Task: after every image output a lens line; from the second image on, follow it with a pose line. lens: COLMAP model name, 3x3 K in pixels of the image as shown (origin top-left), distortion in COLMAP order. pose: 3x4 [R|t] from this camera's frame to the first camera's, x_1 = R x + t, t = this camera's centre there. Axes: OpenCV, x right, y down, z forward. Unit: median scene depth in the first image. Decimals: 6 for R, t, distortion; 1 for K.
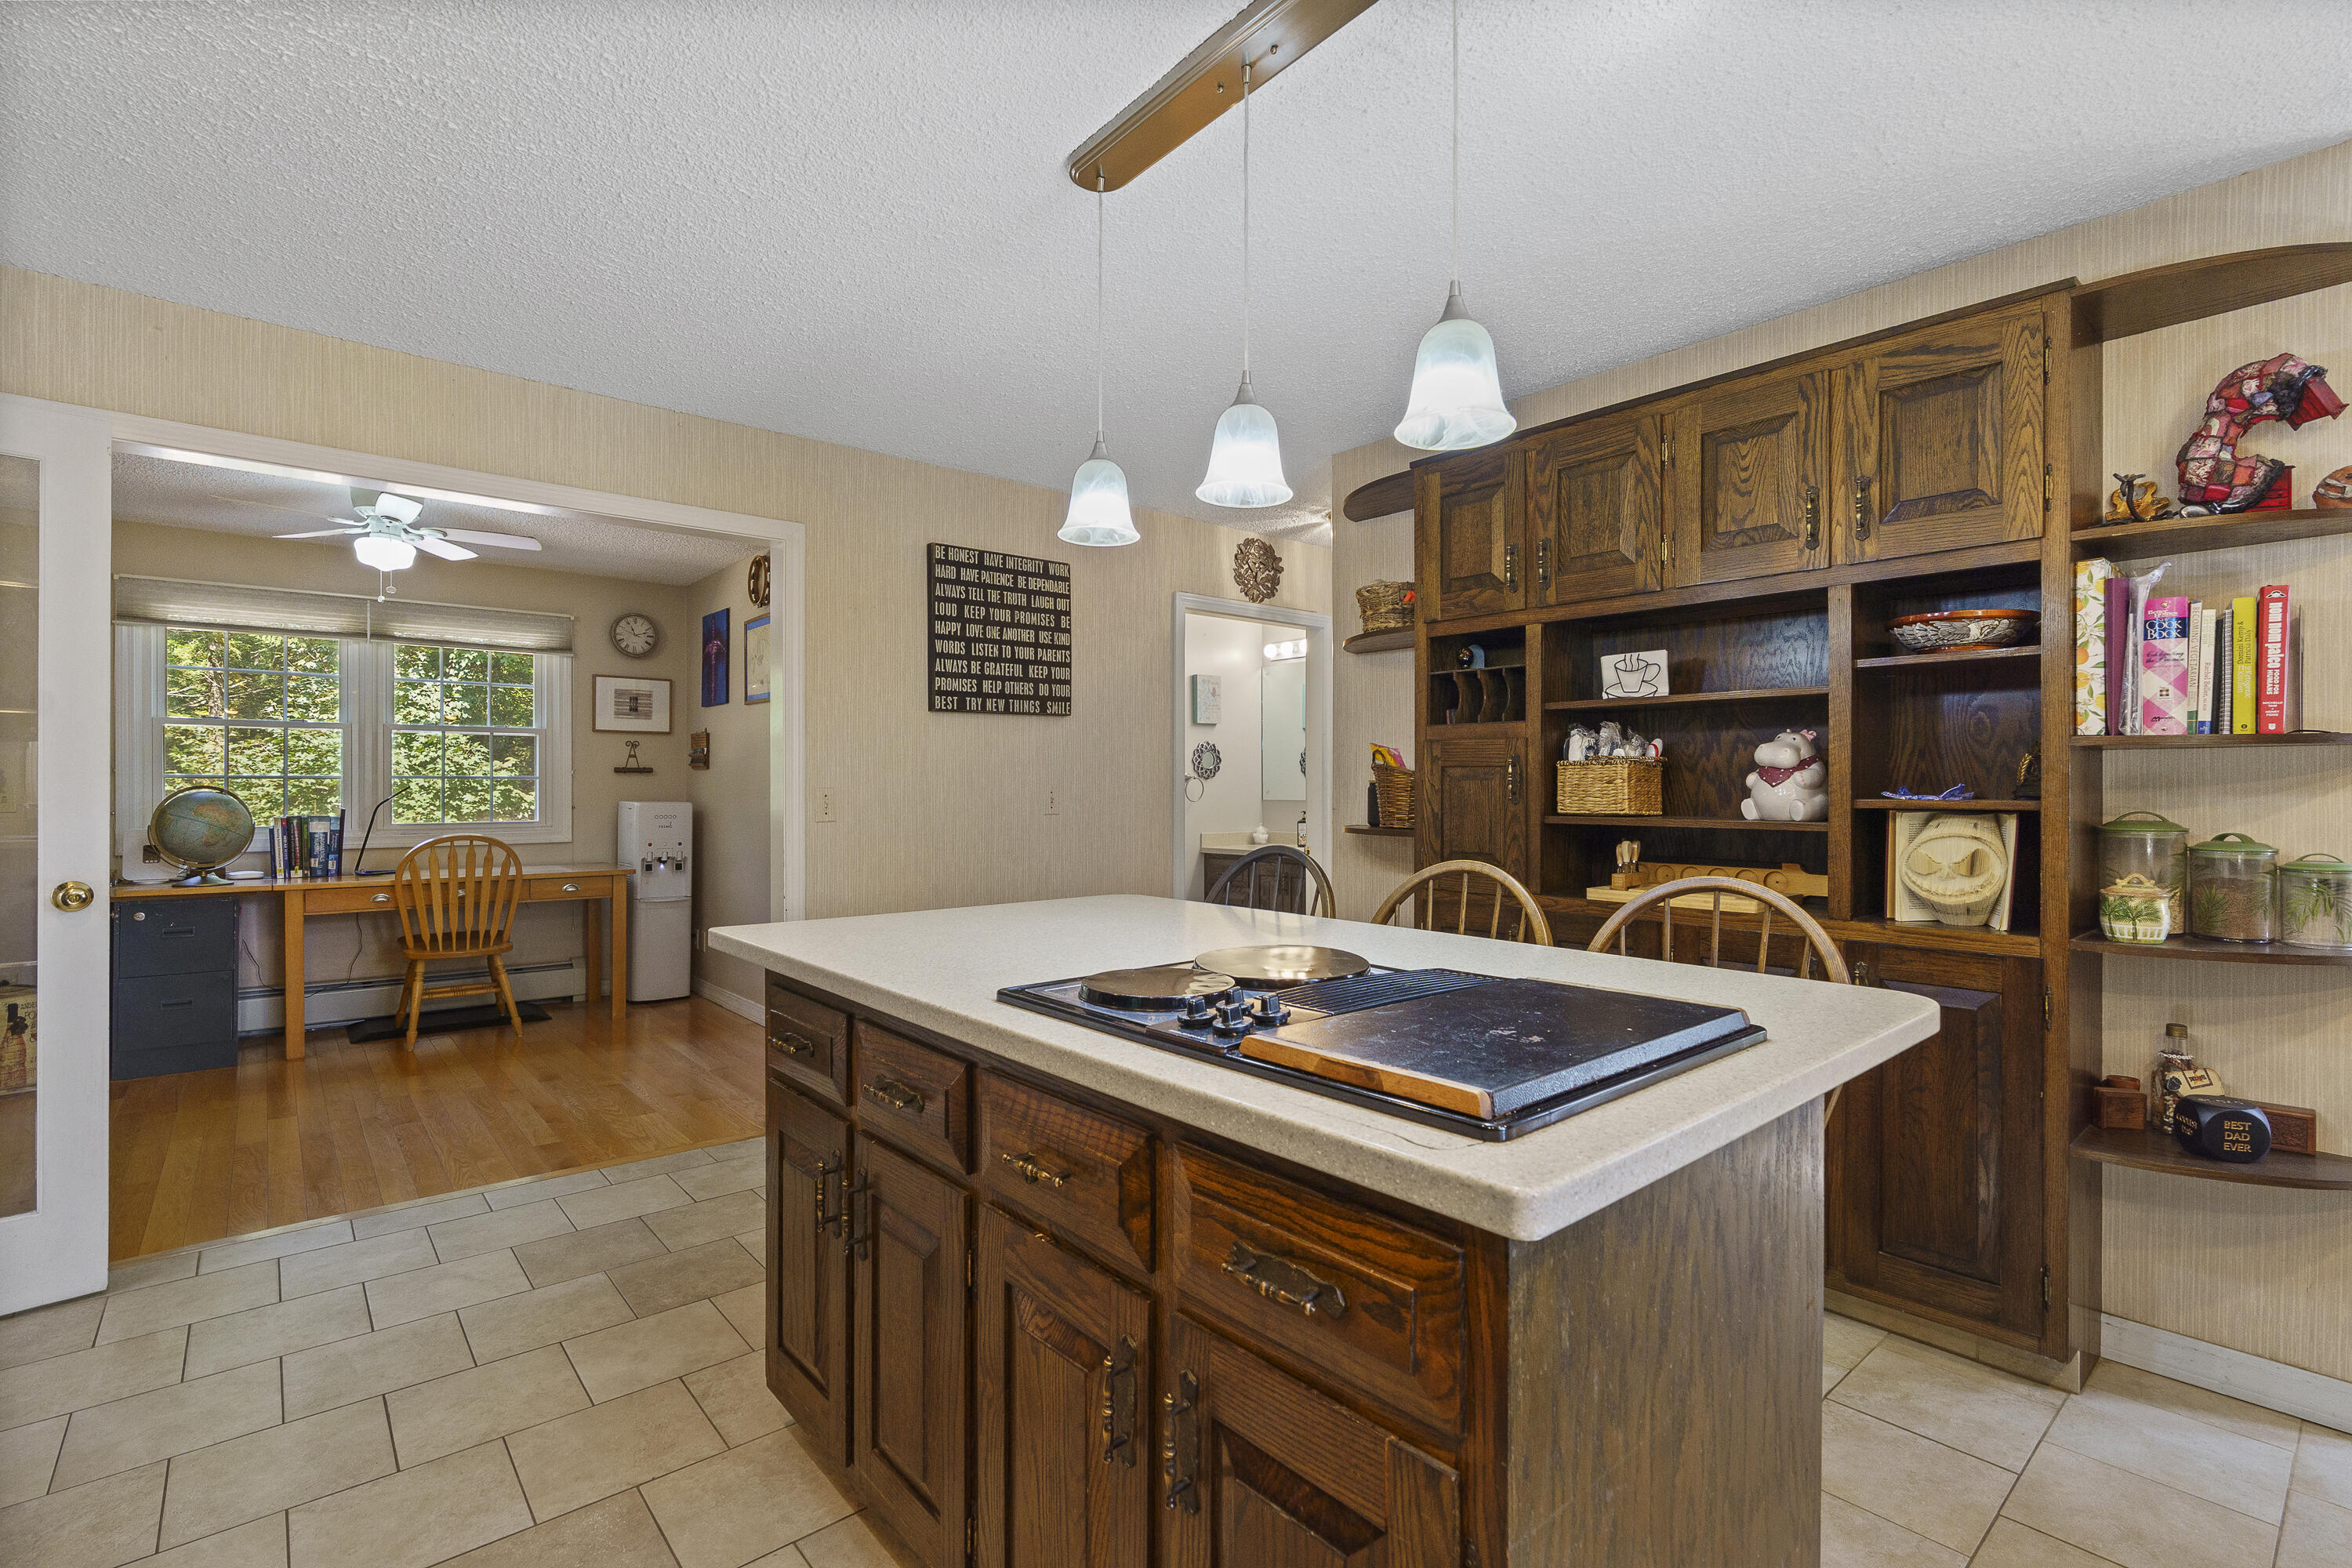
lens RADIAL K [[1074.3, 0, 1187.1], [0, 1074.3, 780.0], [0, 0, 1]] dist [-0.014339, 0.006834]
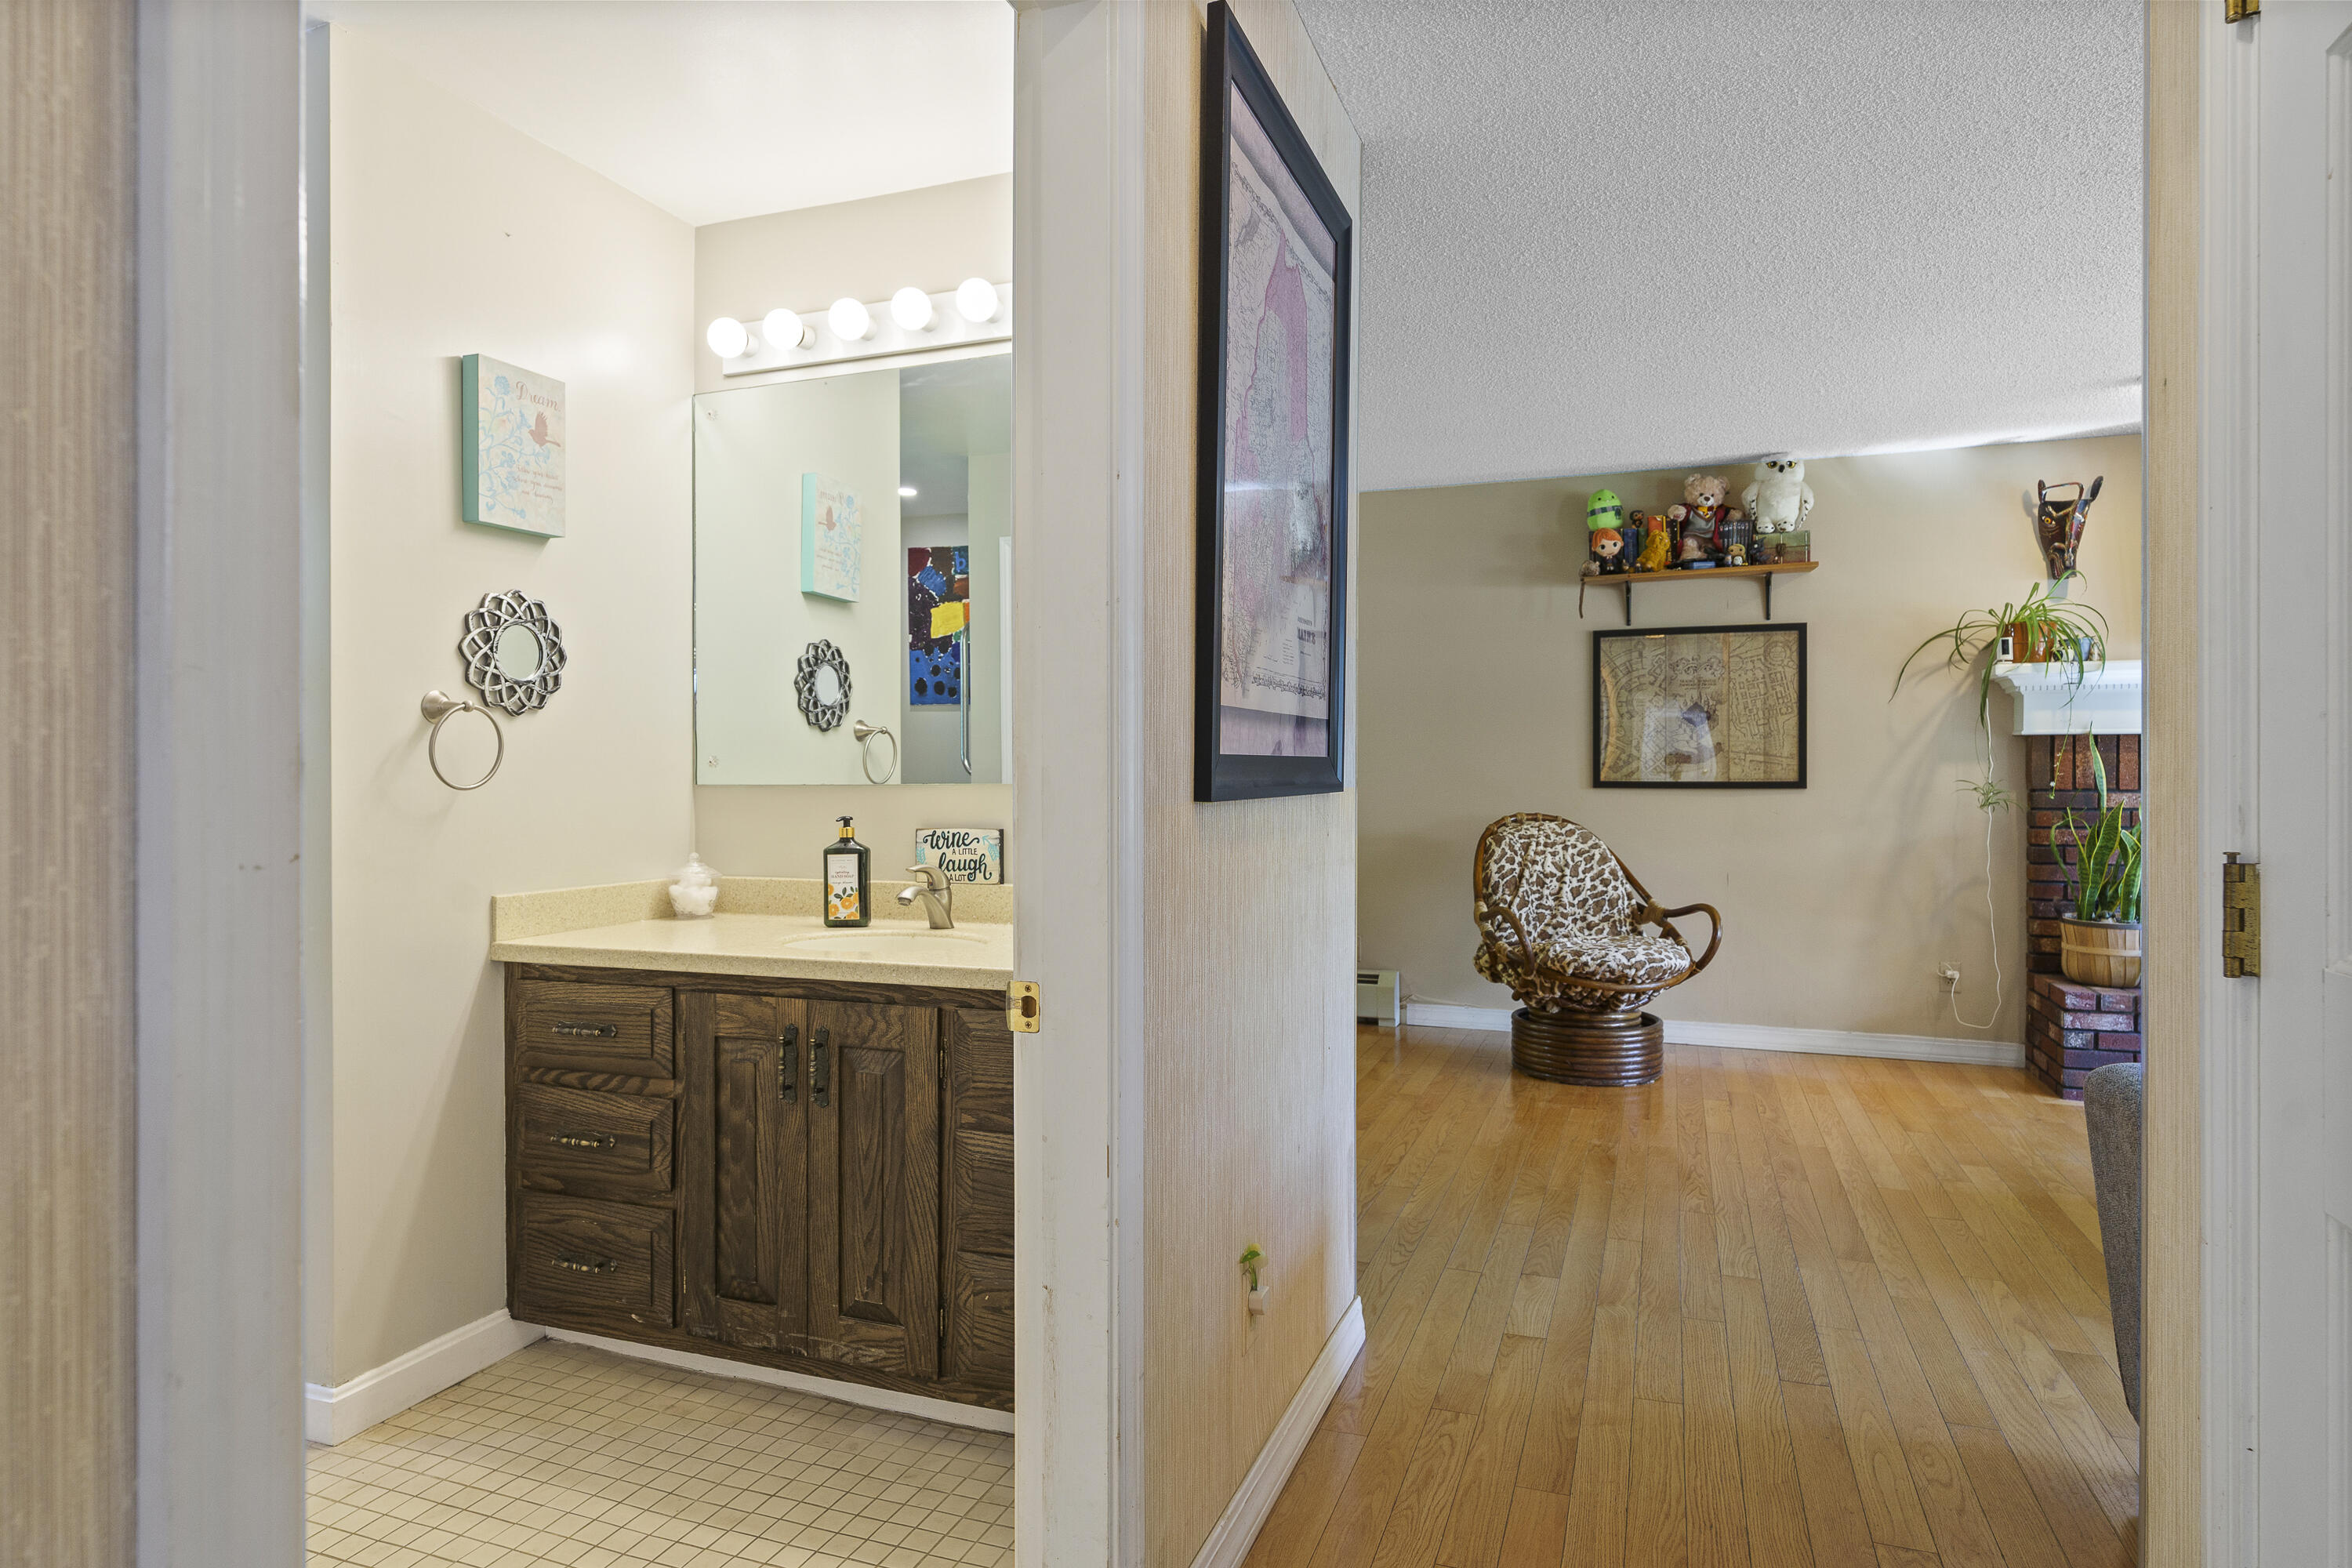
lens RADIAL K [[1312.5, 0, 1184.5], [0, 1312.5, 777.7], [0, 0, 1]] dist [0.001382, -0.000402]
pose [[0.870429, 0.000816, 0.492293, 0.003163], [-0.003450, 0.999984, 0.004442, 0.046206], [-0.492282, -0.005565, 0.870418, 1.919497]]
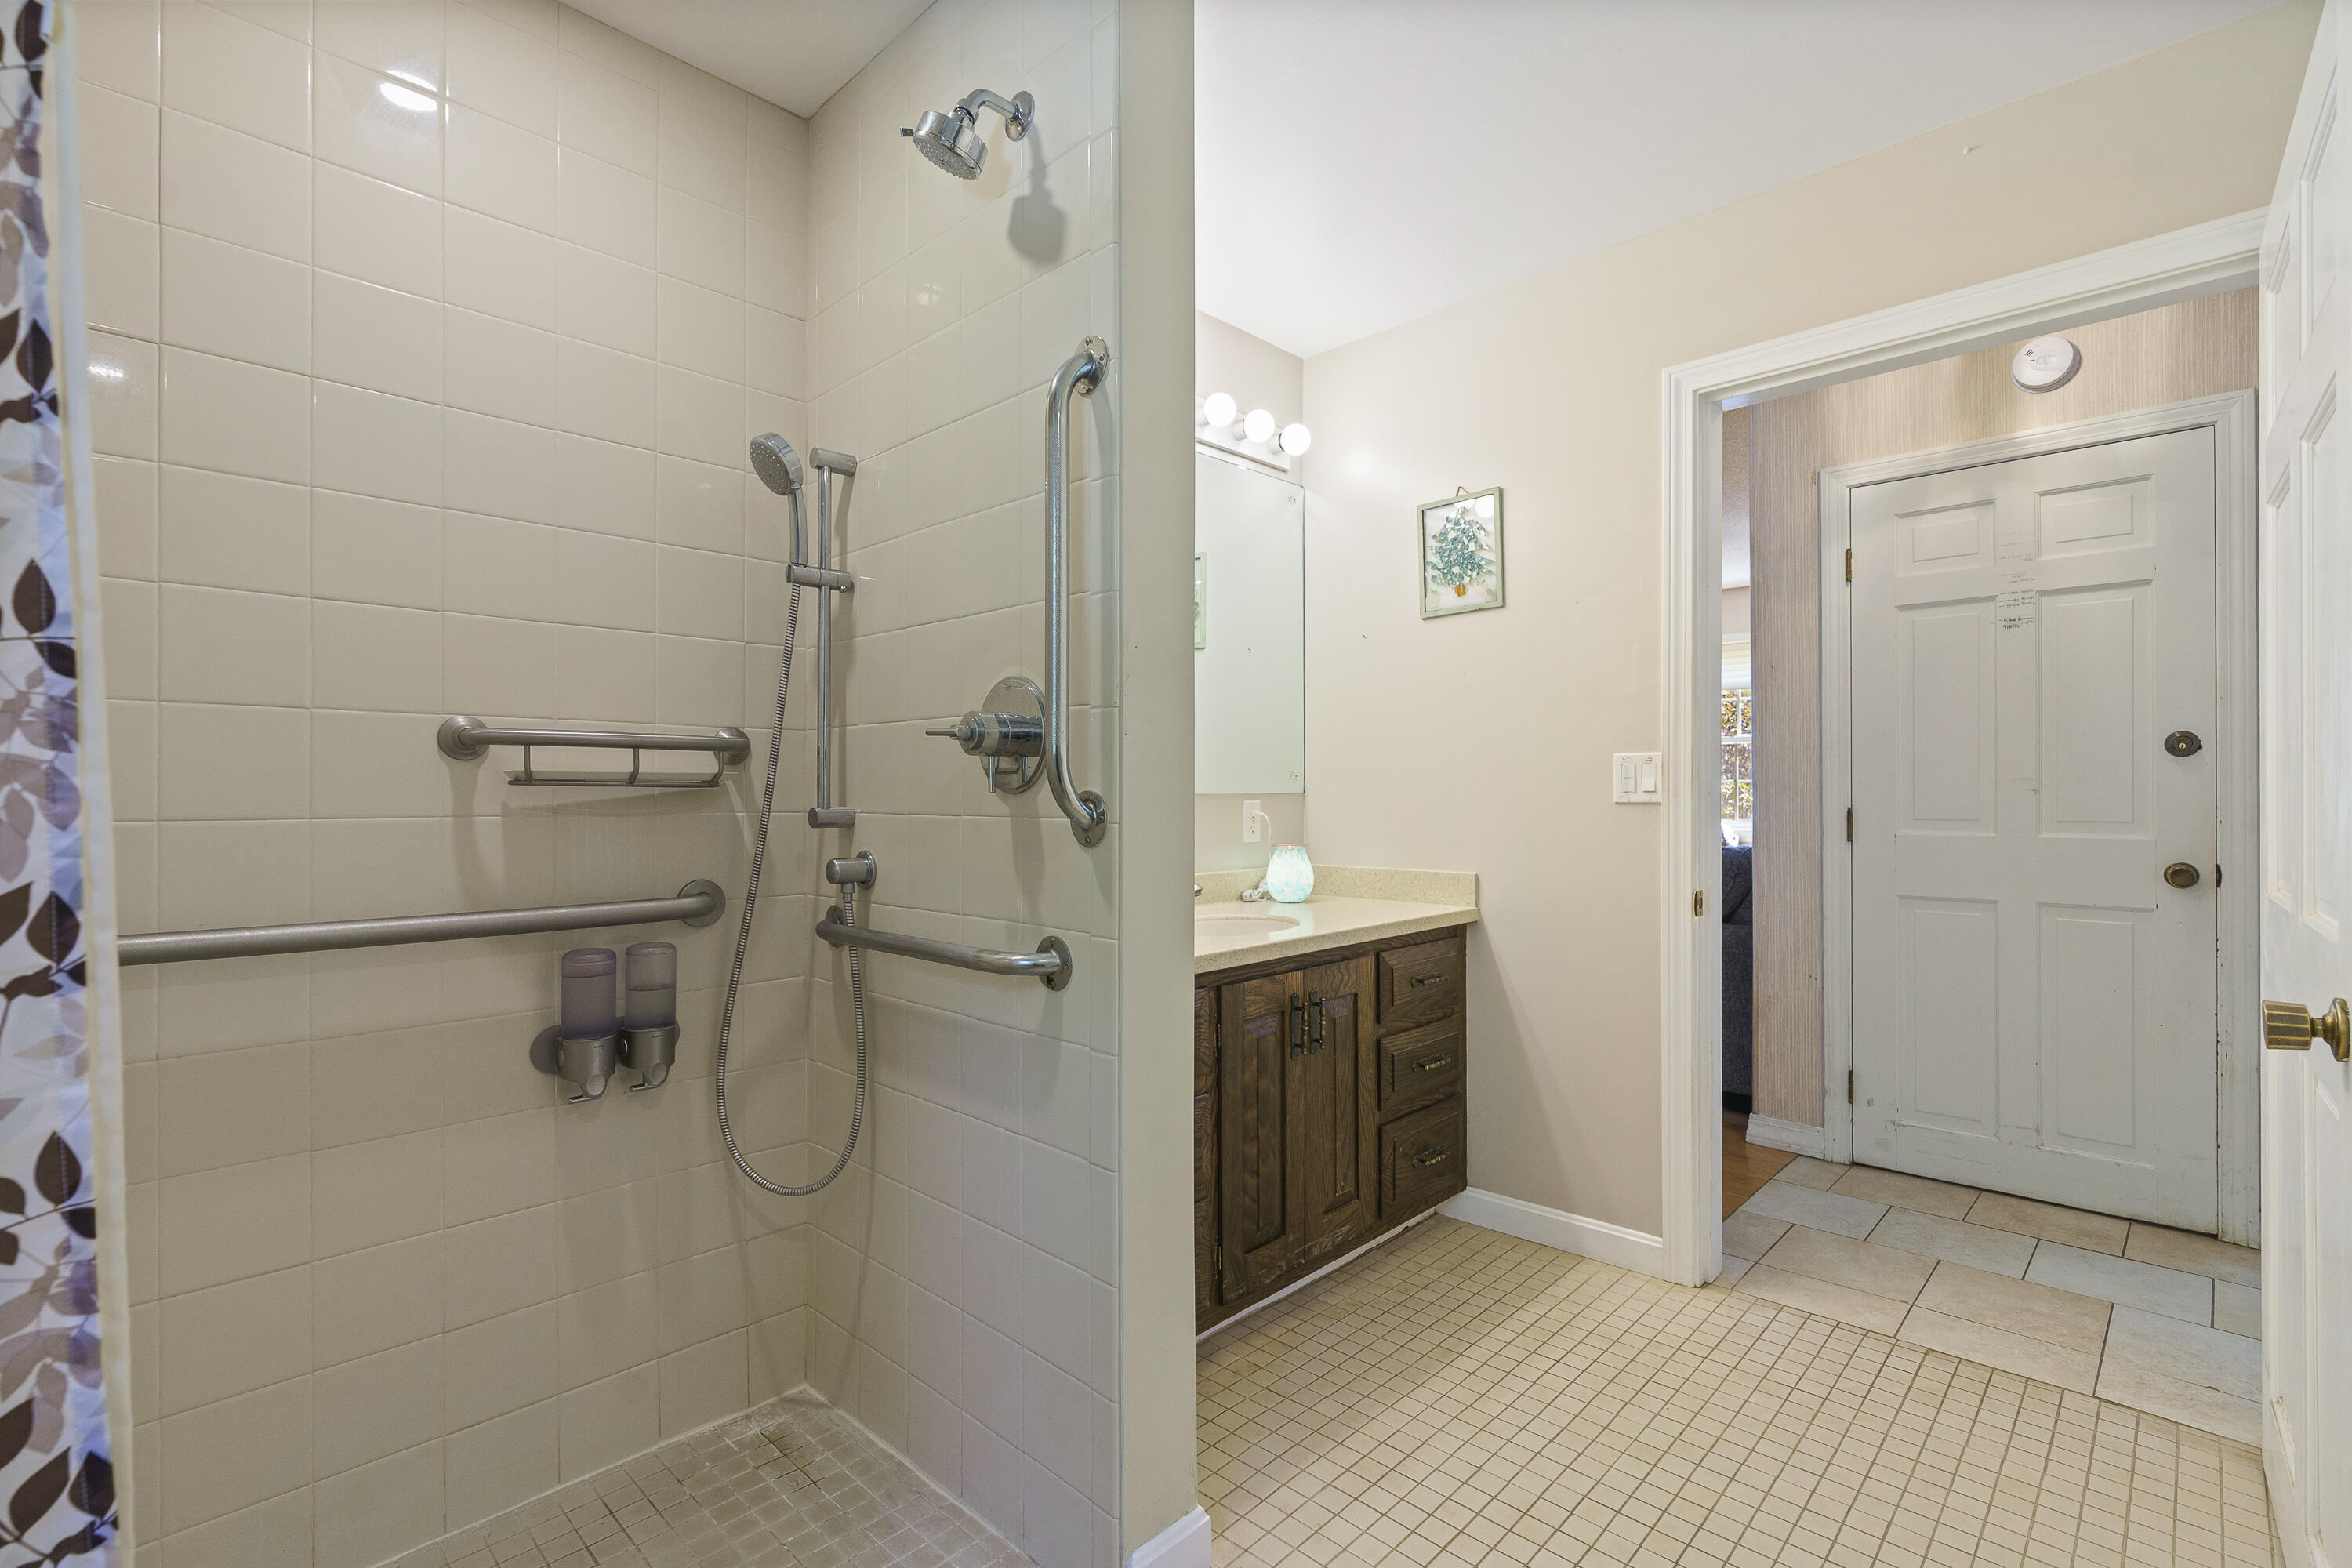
lens RADIAL K [[1074.3, 0, 1180.5], [0, 1074.3, 785.8], [0, 0, 1]] dist [-0.014339, 0.006834]
pose [[-0.105085, 0.002205, 0.994461, -0.773193], [-0.005218, 0.999983, -0.002768, 0.055023], [-0.994450, -0.005480, -0.105072, 3.225133]]
